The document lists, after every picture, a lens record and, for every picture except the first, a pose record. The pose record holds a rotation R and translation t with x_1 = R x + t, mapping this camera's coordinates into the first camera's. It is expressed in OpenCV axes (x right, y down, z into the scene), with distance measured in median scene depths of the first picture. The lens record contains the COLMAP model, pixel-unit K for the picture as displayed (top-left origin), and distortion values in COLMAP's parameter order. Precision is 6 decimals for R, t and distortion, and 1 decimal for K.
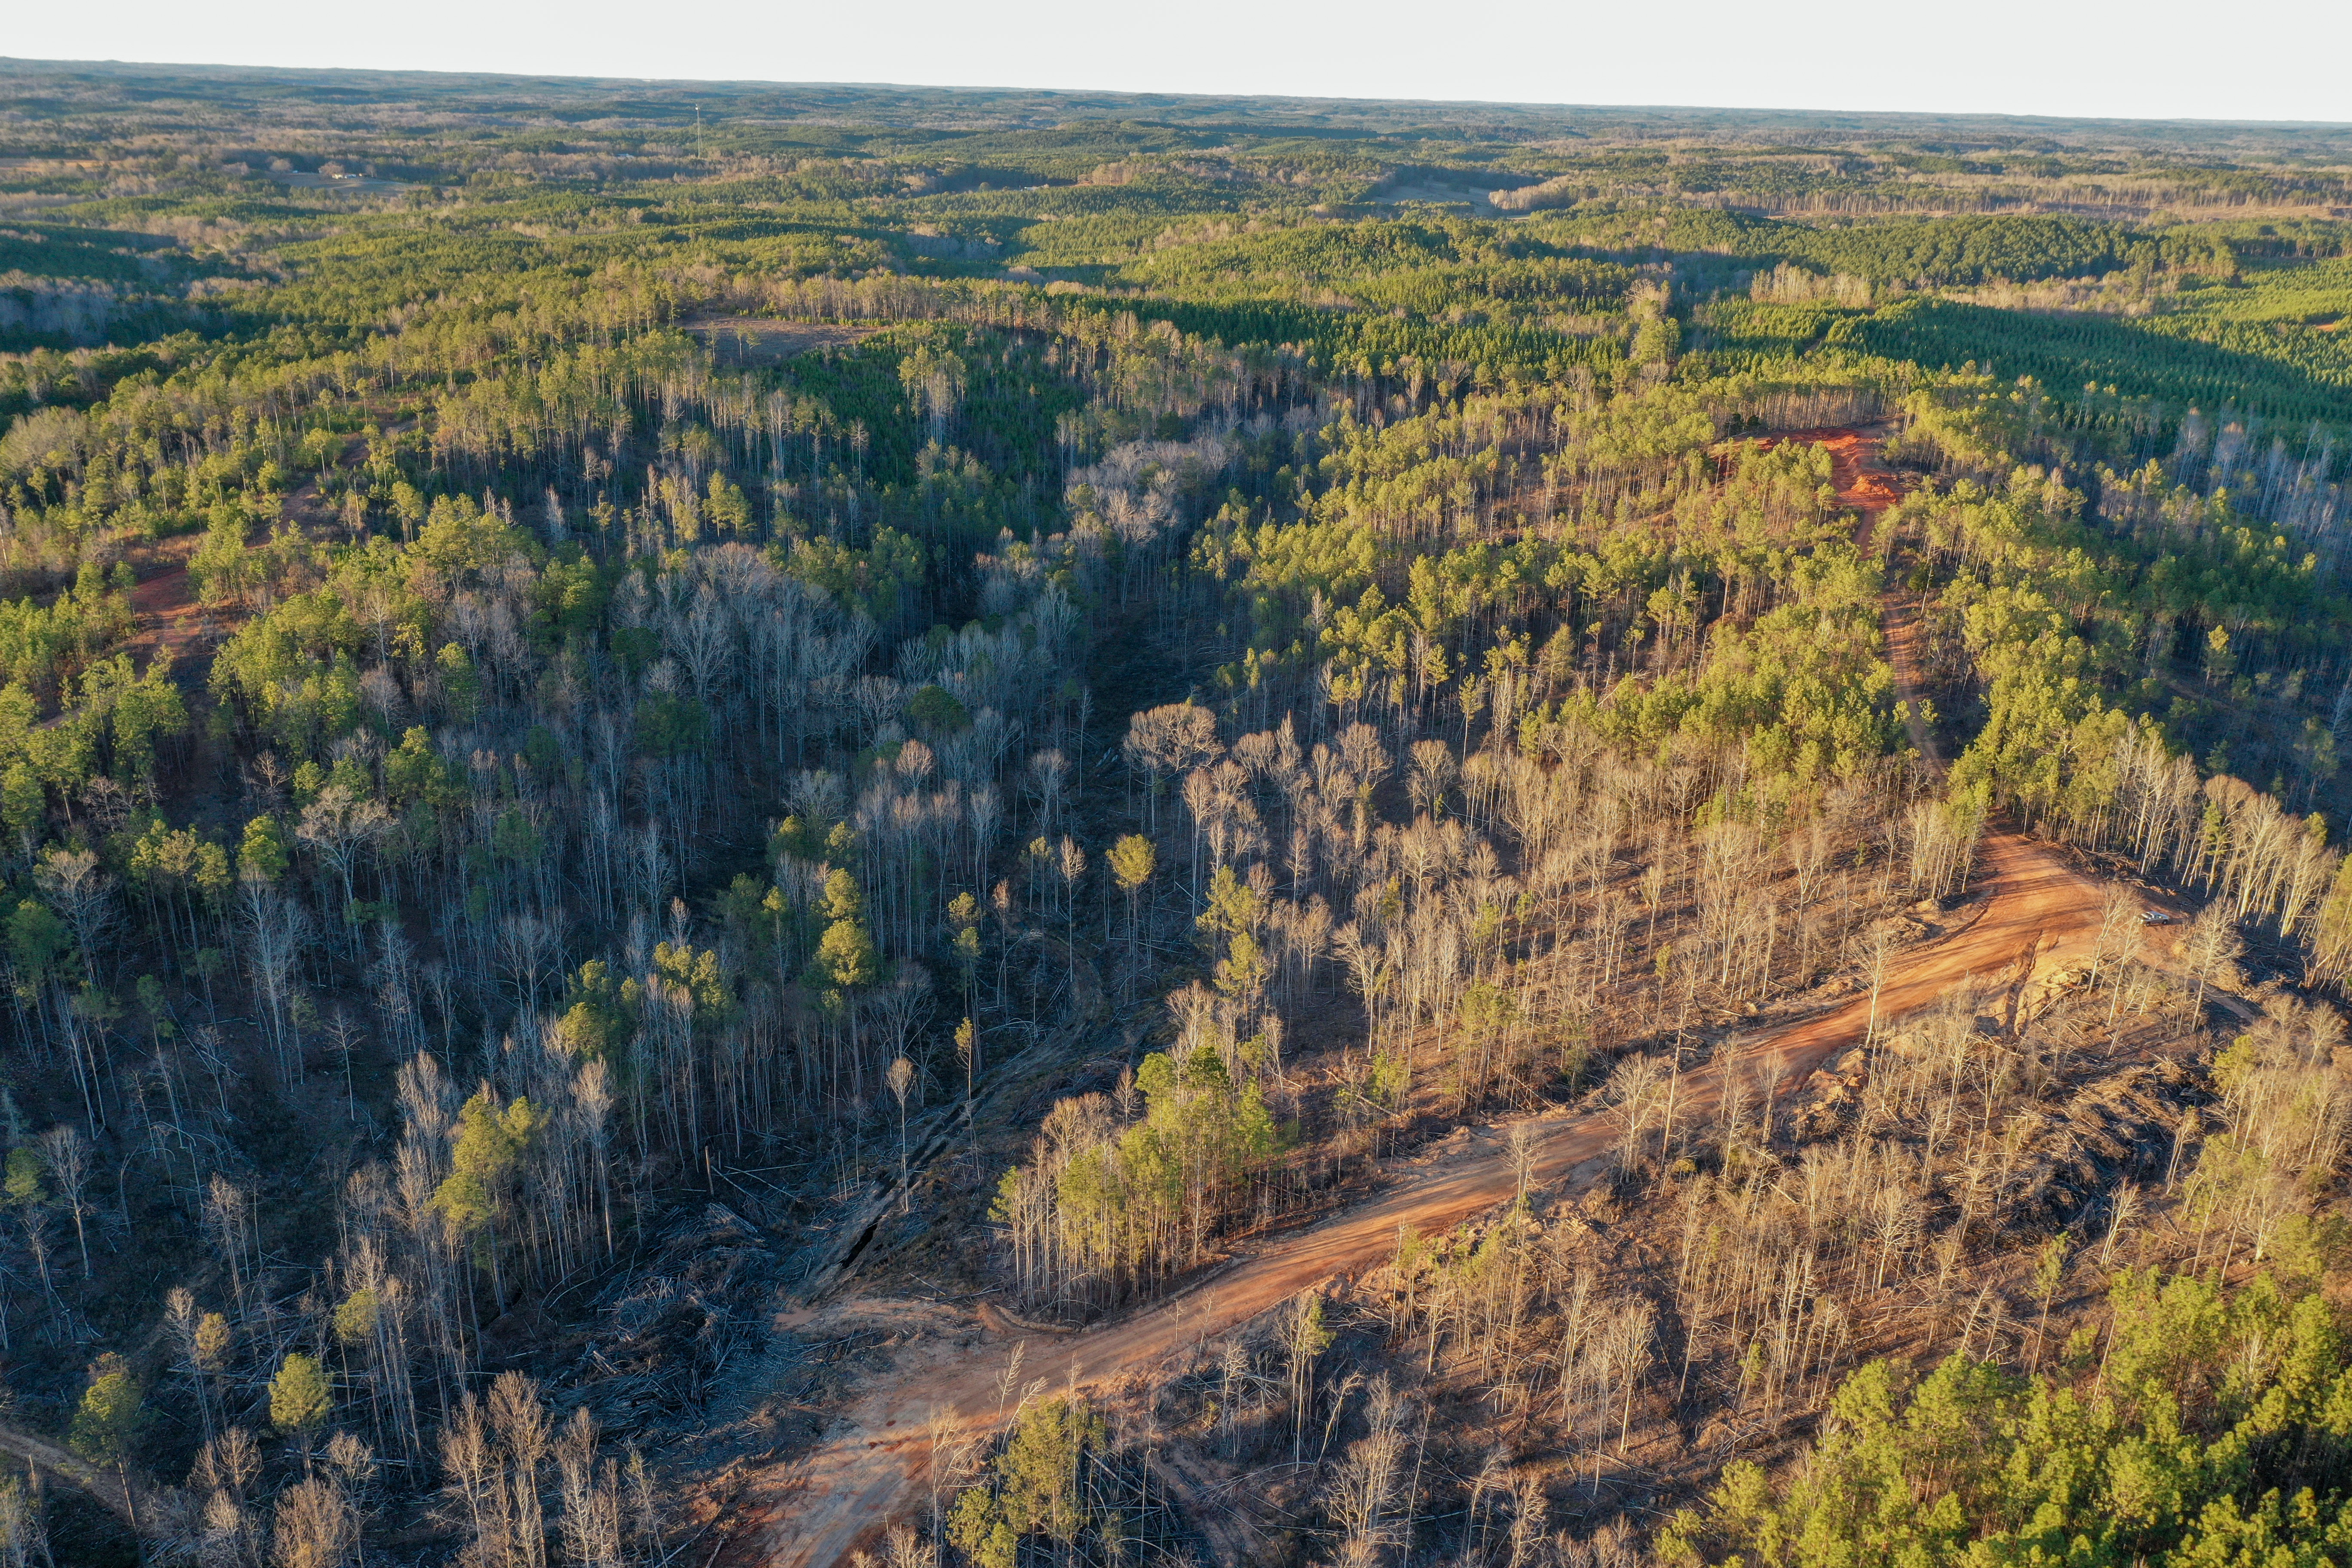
lens RADIAL K [[1853.2, 0, 1177.7], [0, 1853.2, 778.0], [0, 0, 1]] dist [0.009828, -0.001990]
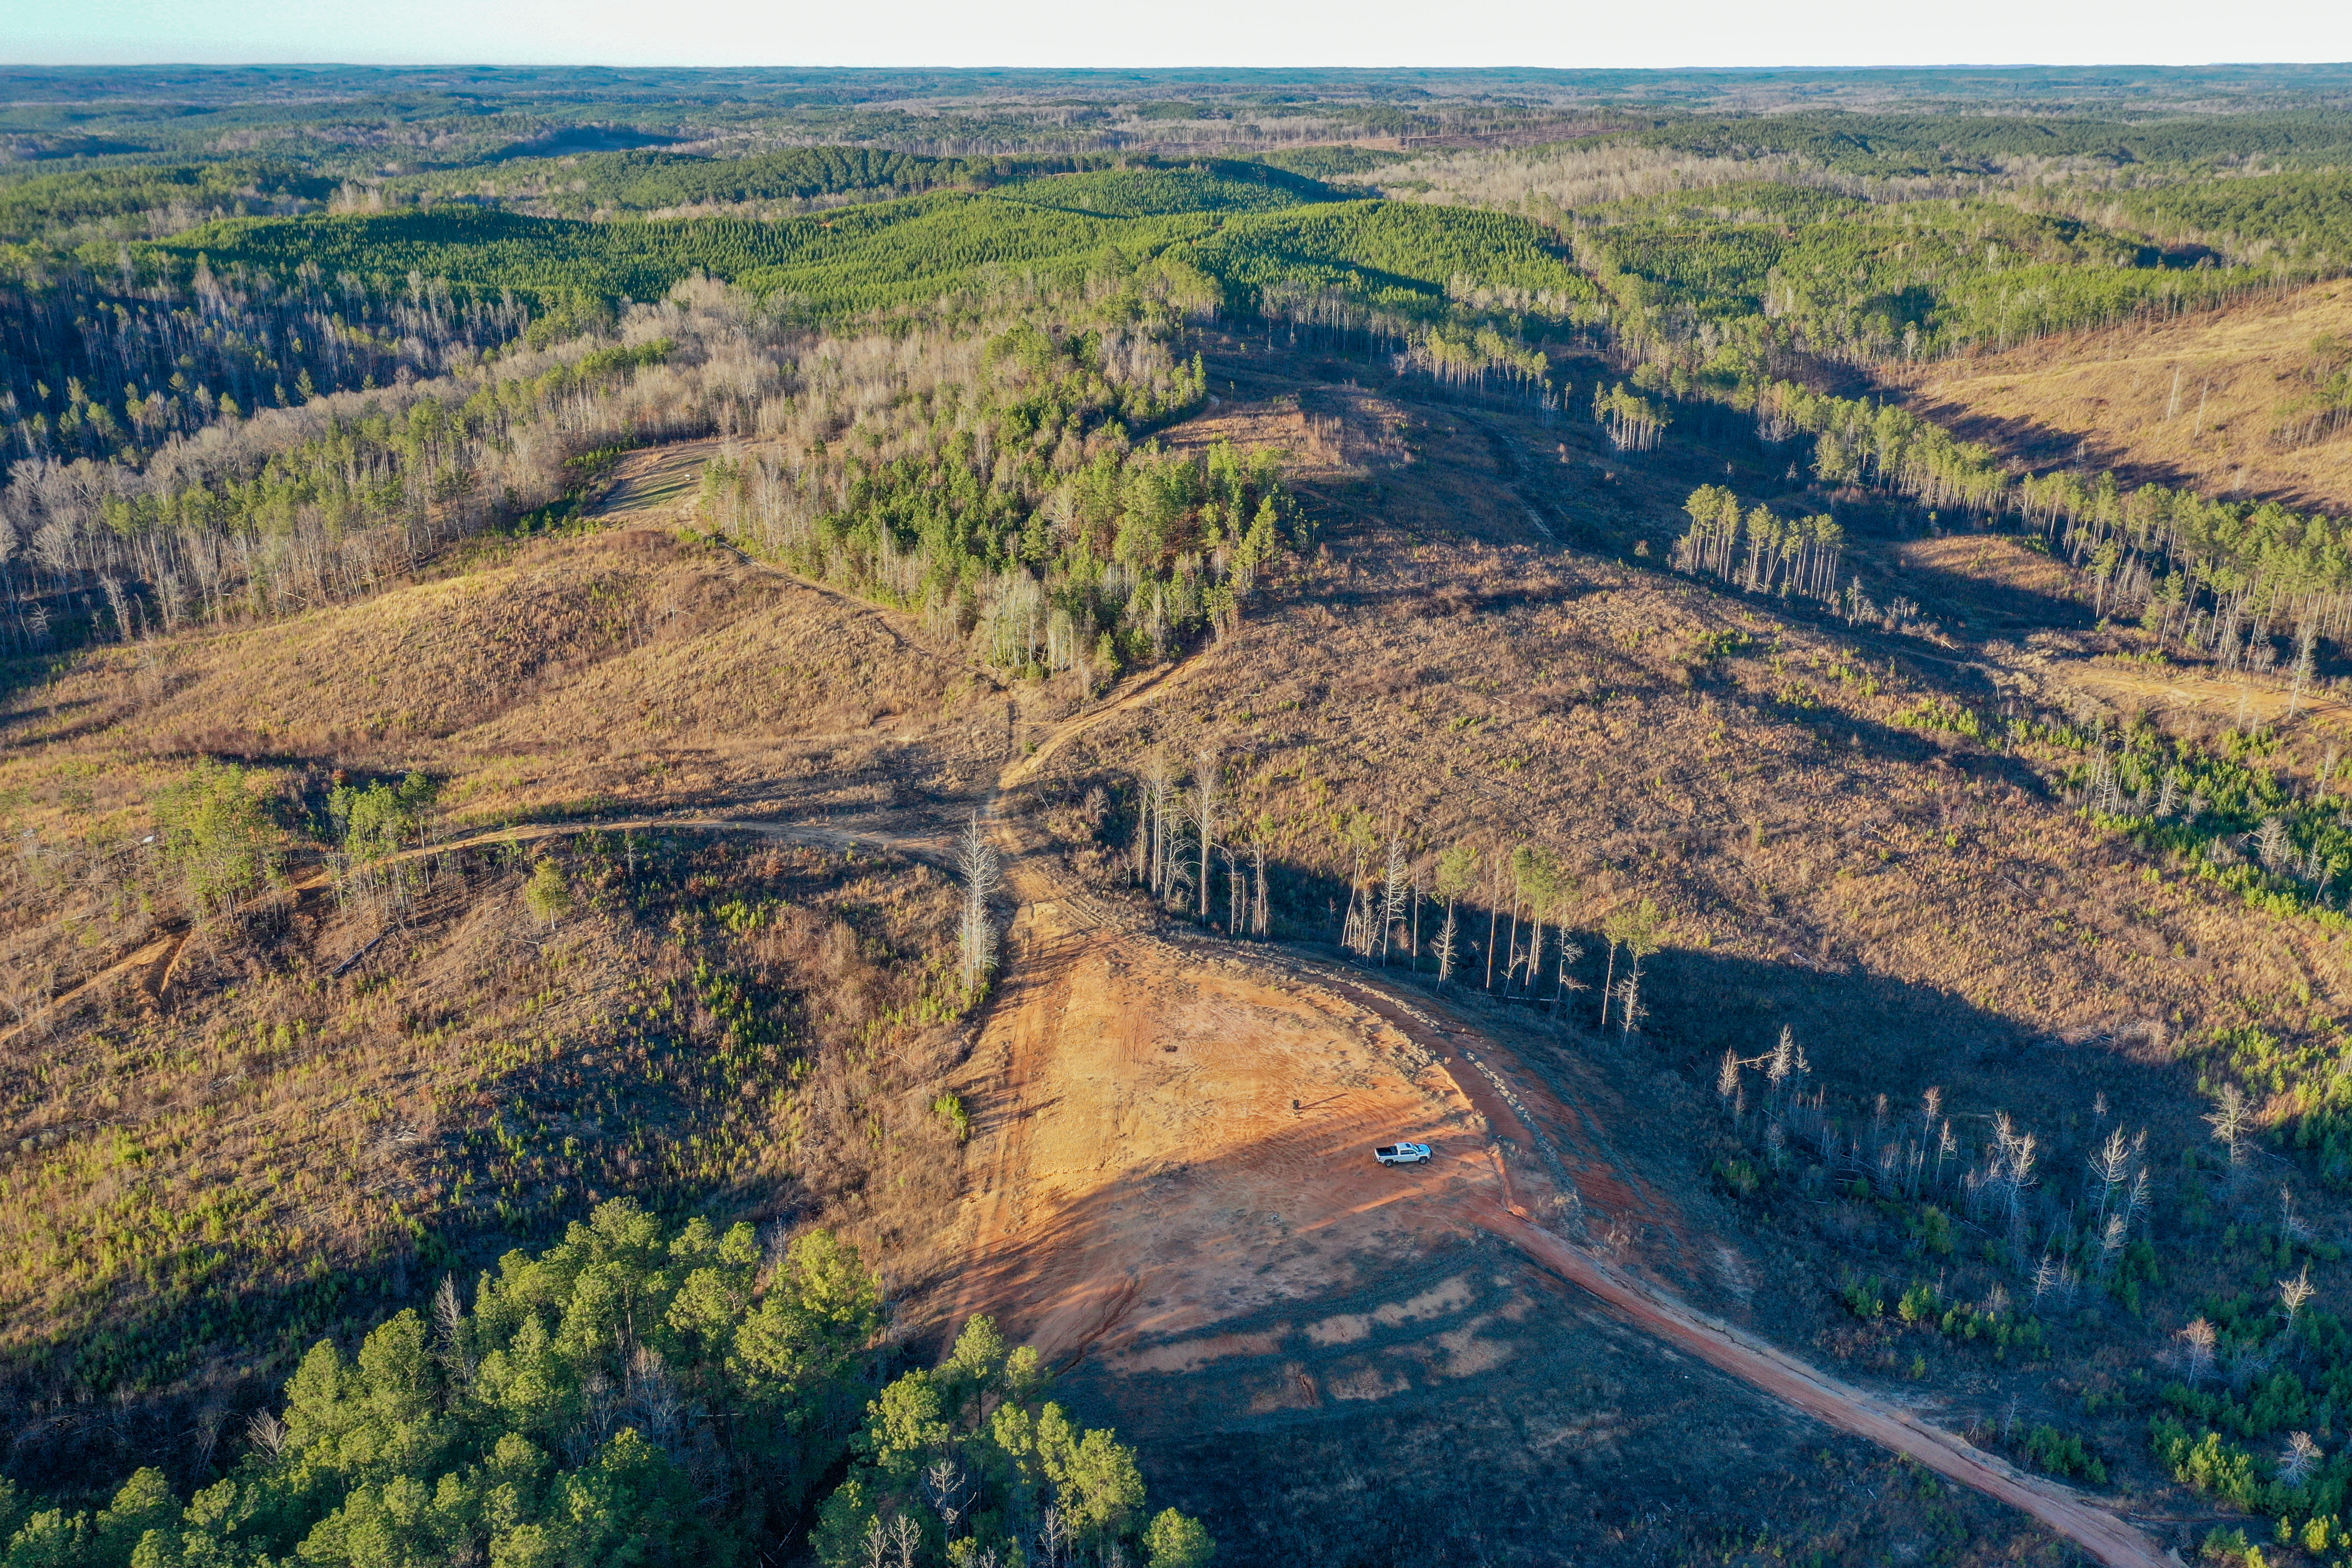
lens RADIAL K [[1971.8, 0, 1182.9], [0, 1971.8, 784.1], [0, 0, 1]] dist [0.009606, 0.004268]
pose [[0.977283, -0.095043, 0.189434, 0.551998], [0.095698, 0.995394, 0.005708, 0.124973], [-0.189104, 0.012550, 0.981877, -0.256780]]
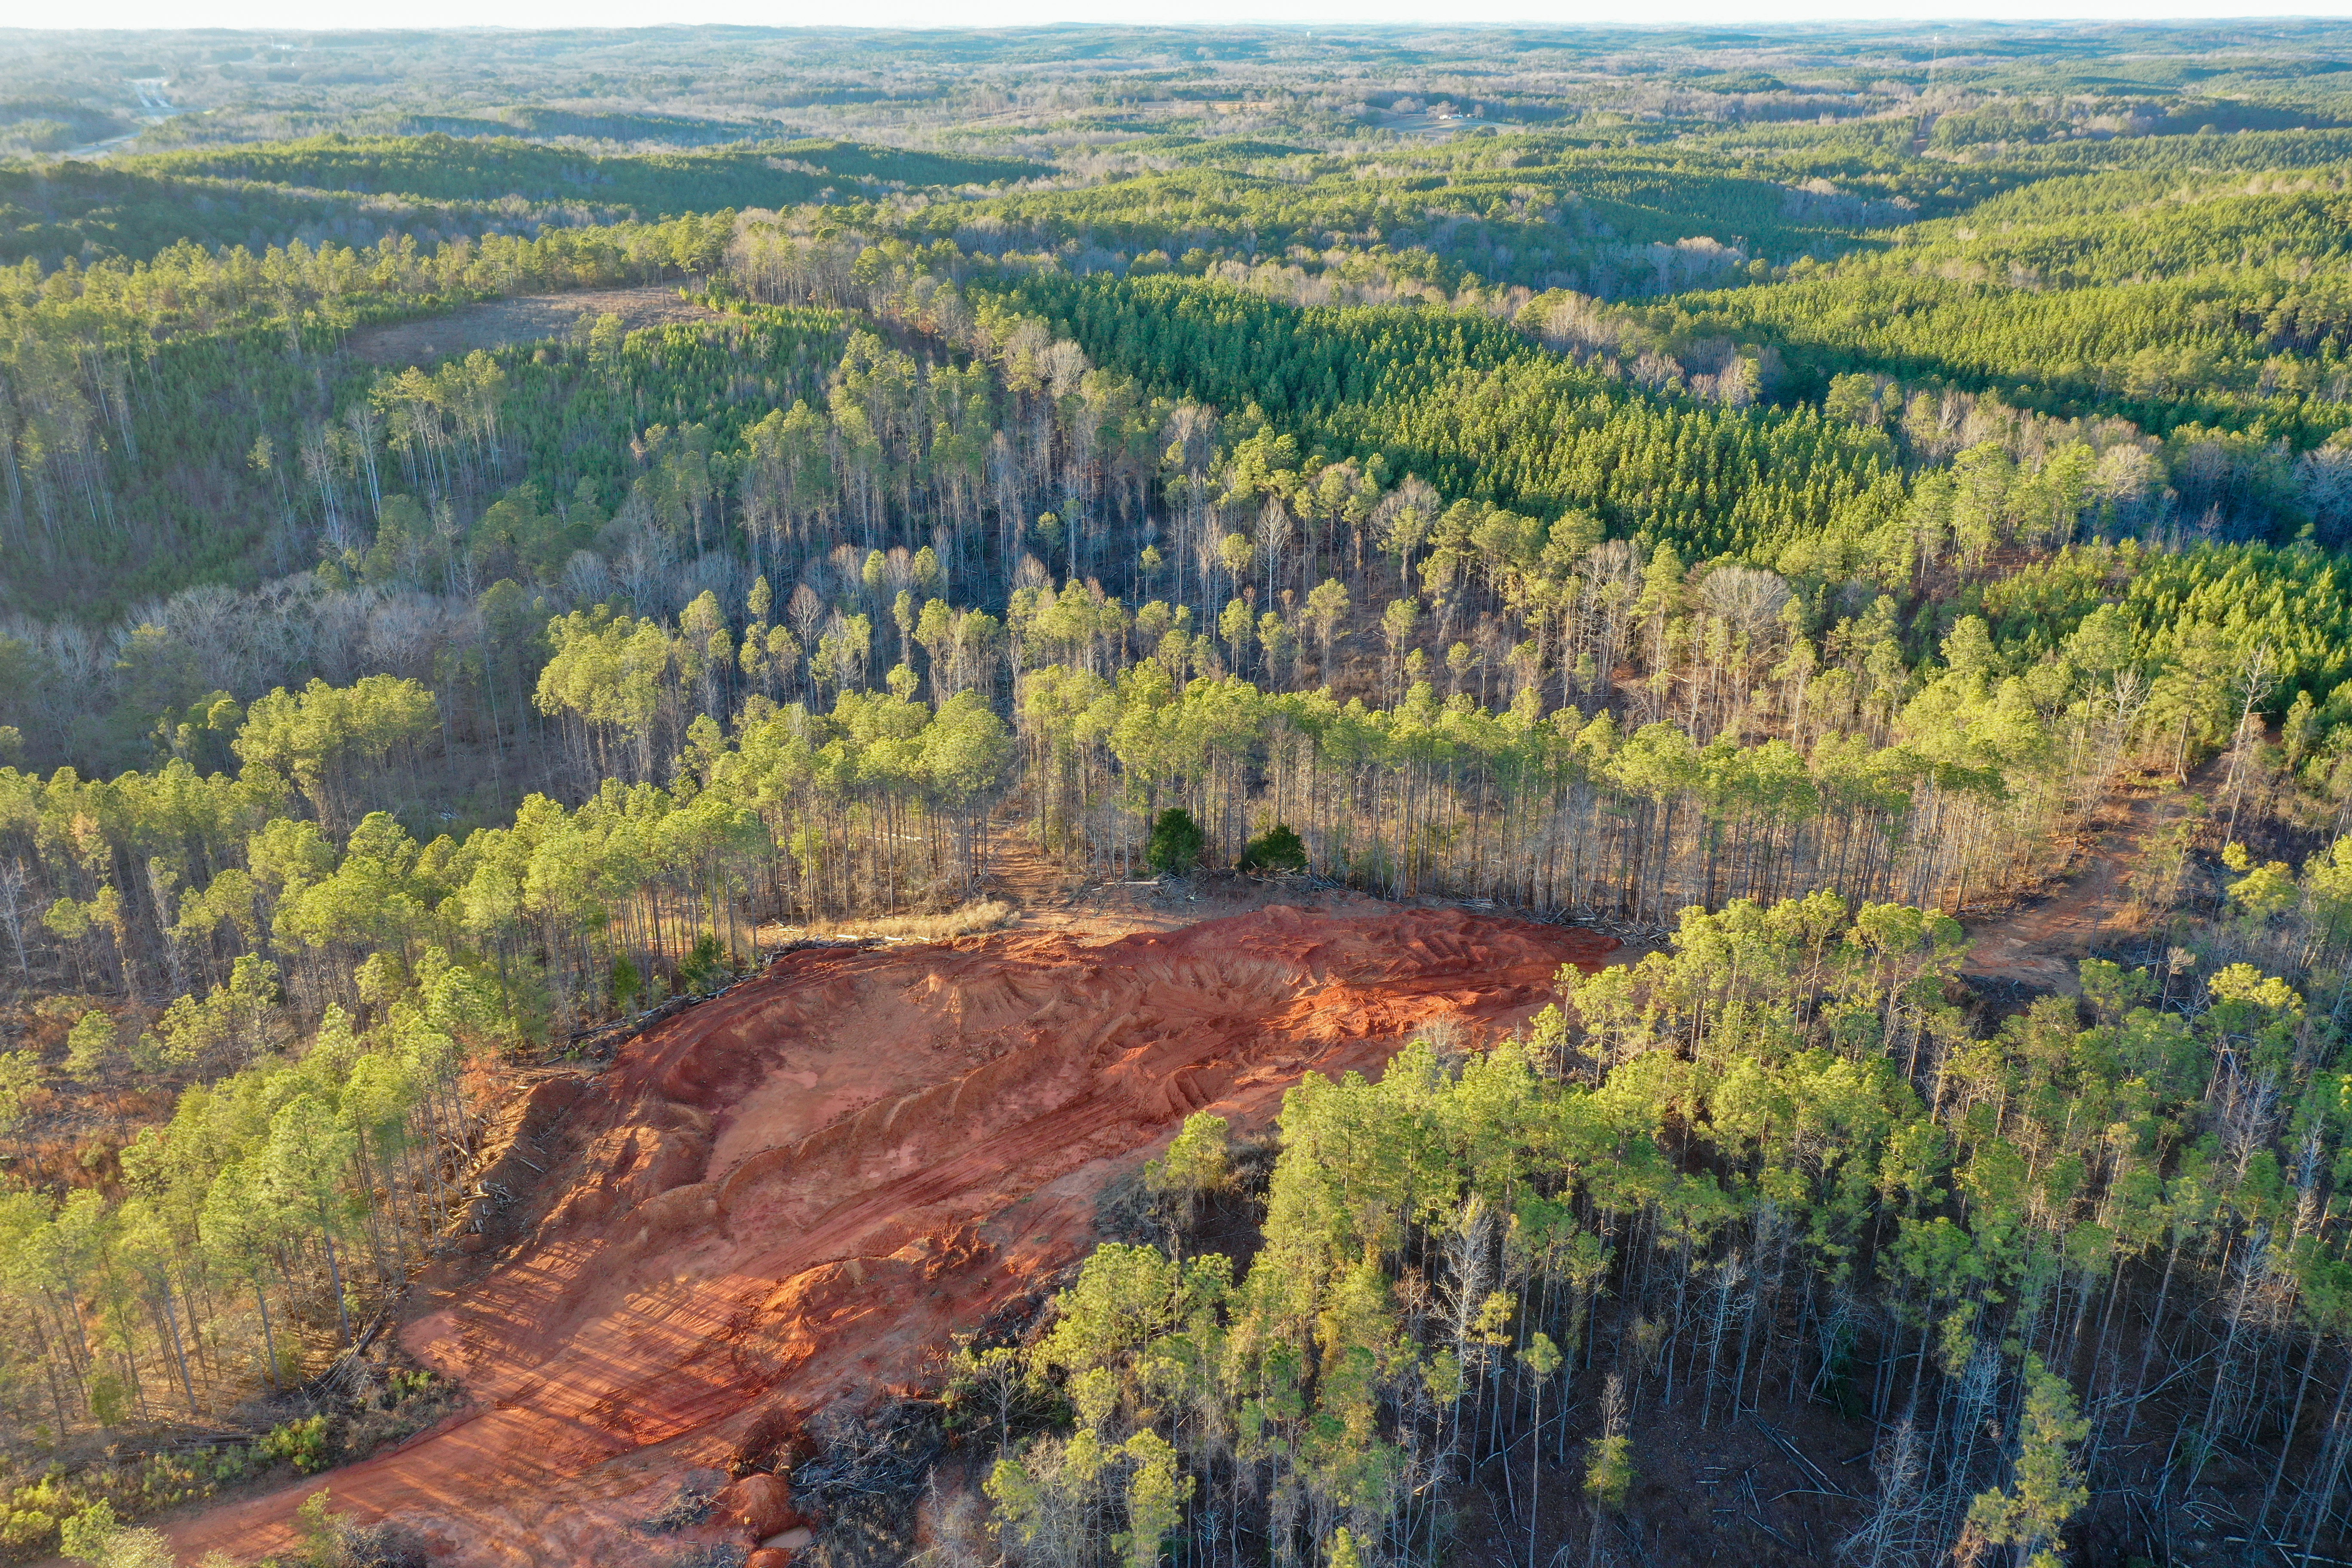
lens RADIAL K [[1853.2, 0, 1177.7], [0, 1853.2, 778.0], [0, 0, 1]] dist [0.009828, -0.001990]
pose [[0.743404, 0.227101, -0.629106, 0.282619], [-0.211840, 0.972113, 0.100595, -0.133133], [0.634408, 0.058487, 0.770782, 0.439208]]
